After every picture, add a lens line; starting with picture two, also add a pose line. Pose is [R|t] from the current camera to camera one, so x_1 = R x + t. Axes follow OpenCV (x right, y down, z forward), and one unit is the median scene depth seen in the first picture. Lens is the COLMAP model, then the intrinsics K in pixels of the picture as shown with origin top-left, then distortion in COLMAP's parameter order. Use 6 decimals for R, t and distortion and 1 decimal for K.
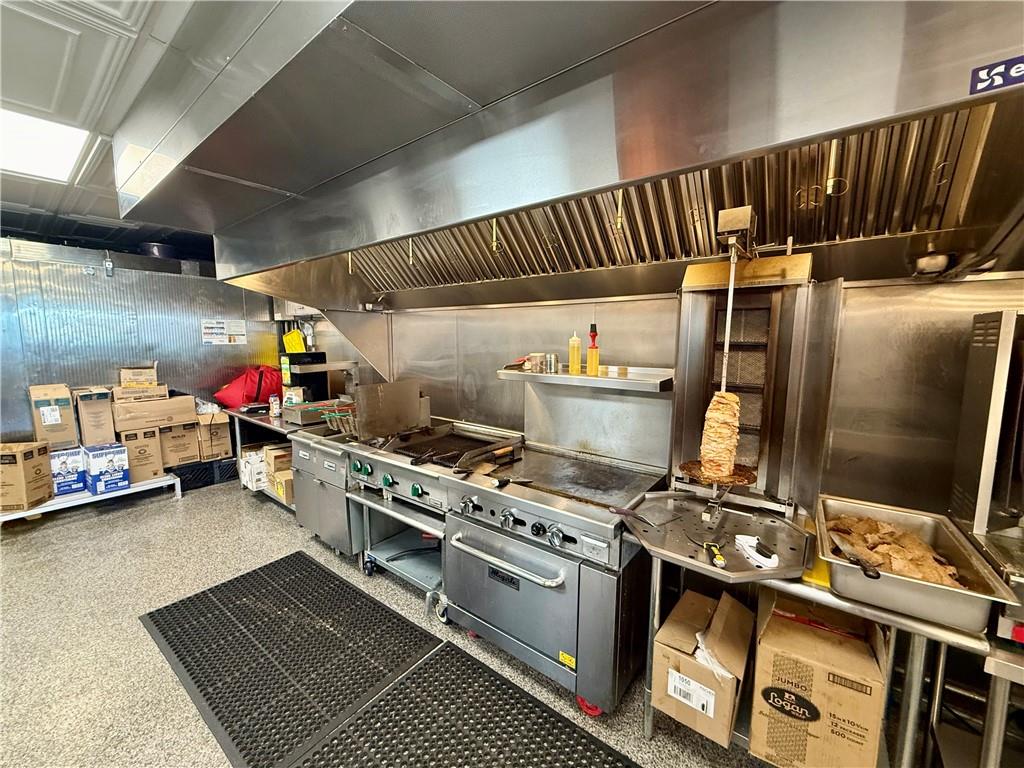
lens RADIAL K [[406.9, 0, 510.9], [0, 406.9, 384.6], [0, 0, 1]] dist [0.001208, -0.000255]
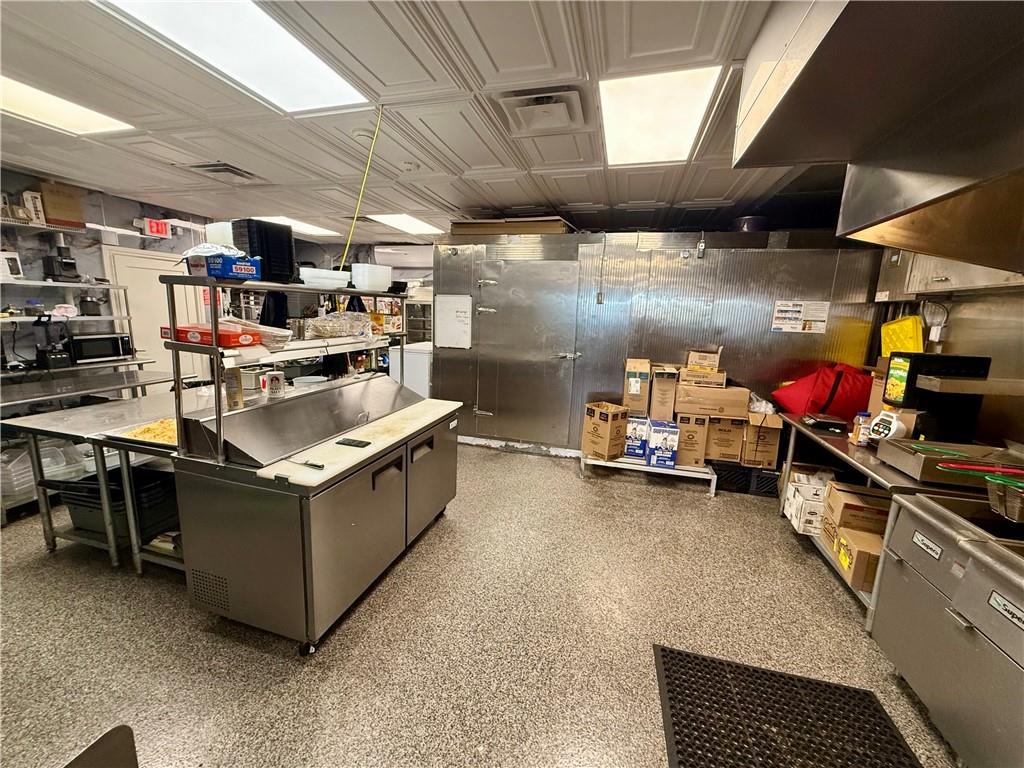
lens RADIAL K [[406.9, 0, 509.9], [0, 406.9, 382.8], [0, 0, 1]] dist [0.001208, -0.000255]
pose [[0.383757, 0.170649, -0.907529, -0.224495], [-0.144969, 0.981724, 0.123298, -0.022847], [0.911984, 0.084247, 0.401482, 0.217151]]
